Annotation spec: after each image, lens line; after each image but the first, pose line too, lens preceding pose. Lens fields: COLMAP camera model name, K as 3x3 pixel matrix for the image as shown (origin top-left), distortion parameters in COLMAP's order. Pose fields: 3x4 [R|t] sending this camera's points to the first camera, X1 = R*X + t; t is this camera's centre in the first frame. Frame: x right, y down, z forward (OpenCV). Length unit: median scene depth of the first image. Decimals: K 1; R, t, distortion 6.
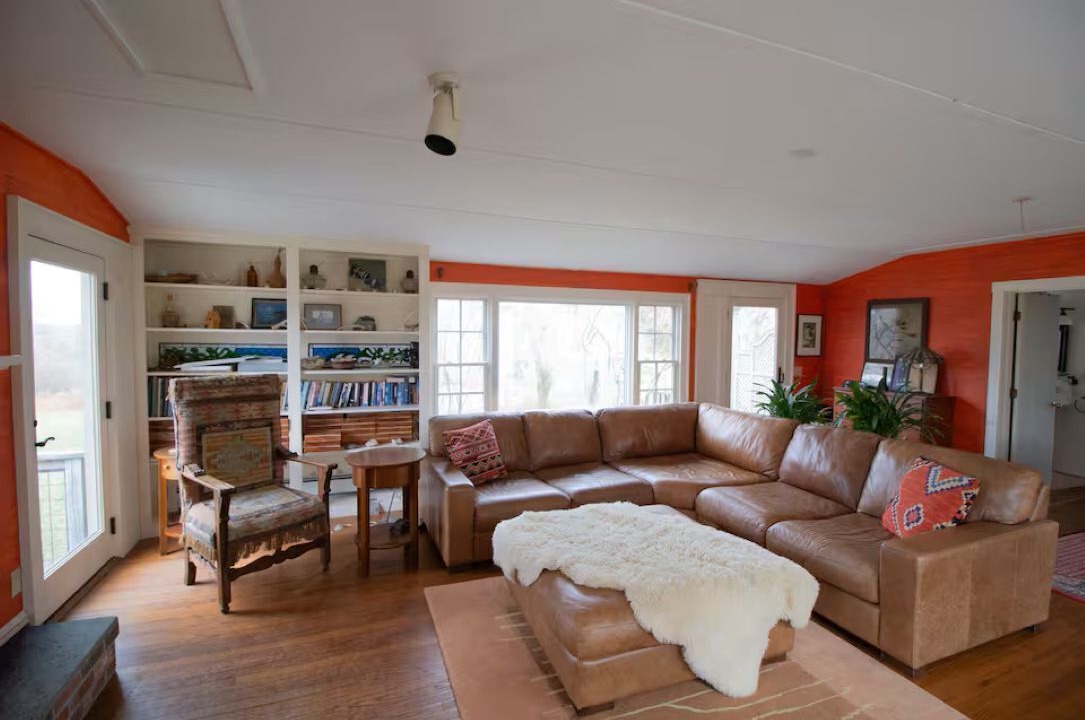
lens RADIAL K [[505.4, 0, 545.4], [0, 505.4, 362.7], [0, 0, 1]] dist [-0.015154, -0.002484]
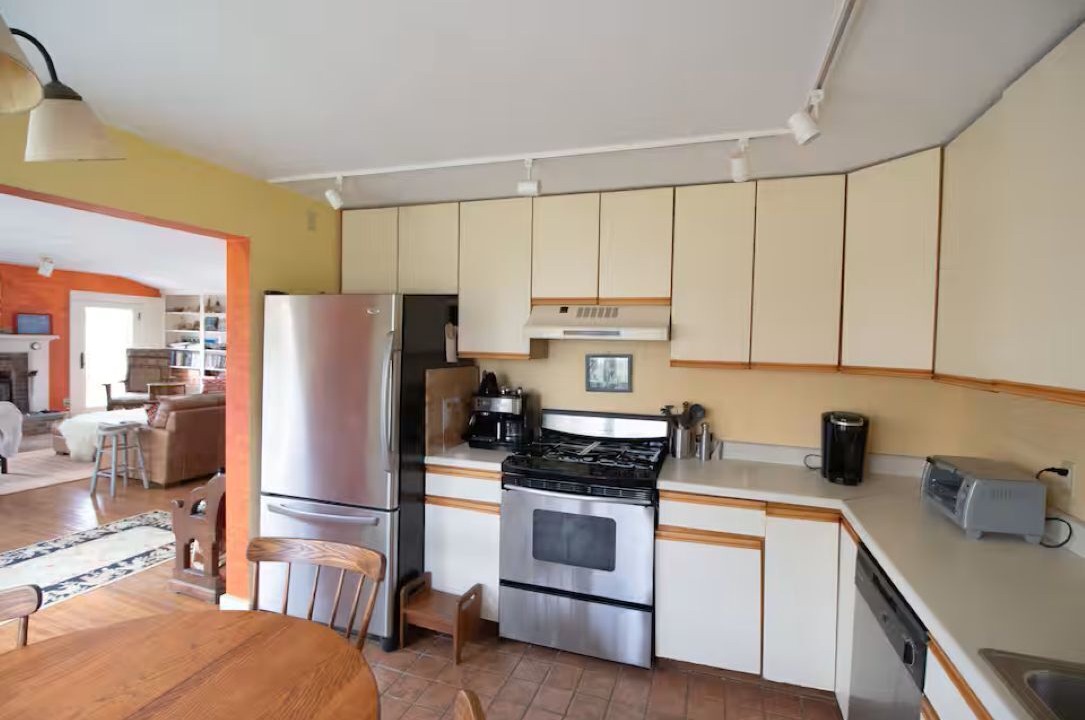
lens RADIAL K [[505.4, 0, 541.7], [0, 505.4, 357.3], [0, 0, 1]] dist [-0.015154, -0.002484]
pose [[0.749927, 0.035334, -0.660577, 2.158663], [-0.058677, 0.998189, -0.013221, -0.008105], [0.658914, 0.048676, 0.750642, 0.329749]]
